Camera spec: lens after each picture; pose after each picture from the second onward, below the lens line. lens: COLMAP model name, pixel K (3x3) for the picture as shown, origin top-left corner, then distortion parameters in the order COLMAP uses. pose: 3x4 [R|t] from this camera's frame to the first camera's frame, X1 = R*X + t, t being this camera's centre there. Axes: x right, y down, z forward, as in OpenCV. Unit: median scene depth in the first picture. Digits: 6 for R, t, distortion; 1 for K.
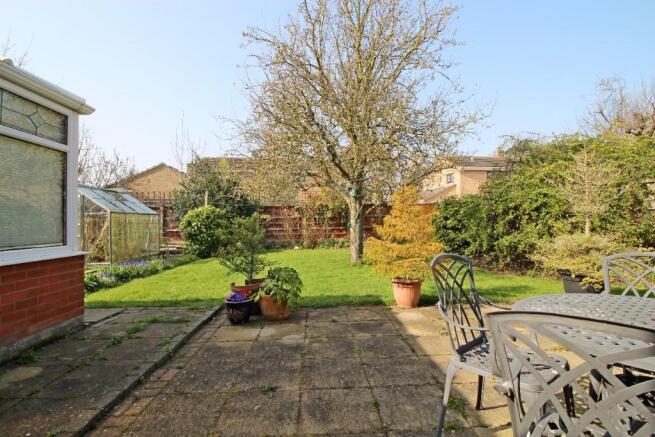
lens RADIAL K [[326.2, 0, 327.5], [0, 326.2, 218.5], [0, 0, 1]] dist [0.001572, -0.000048]
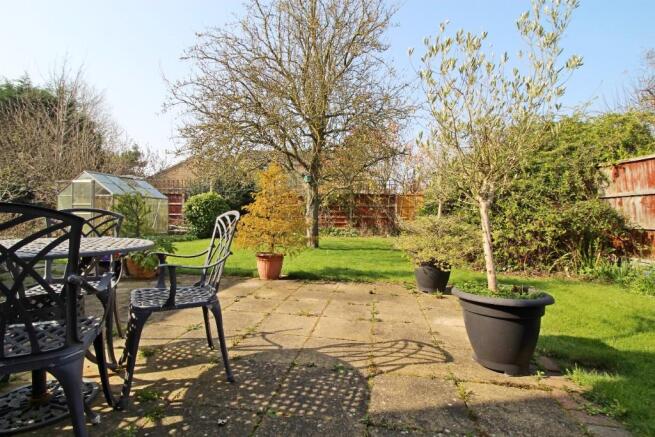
lens RADIAL K [[326.2, 0, 327.5], [0, 326.2, 218.5], [0, 0, 1]] dist [0.001572, -0.000048]
pose [[0.975163, 0.030237, -0.219413, 0.303253], [-0.026459, 0.999447, 0.020134, 0.018971], [0.219901, -0.013829, 0.975424, -0.003786]]
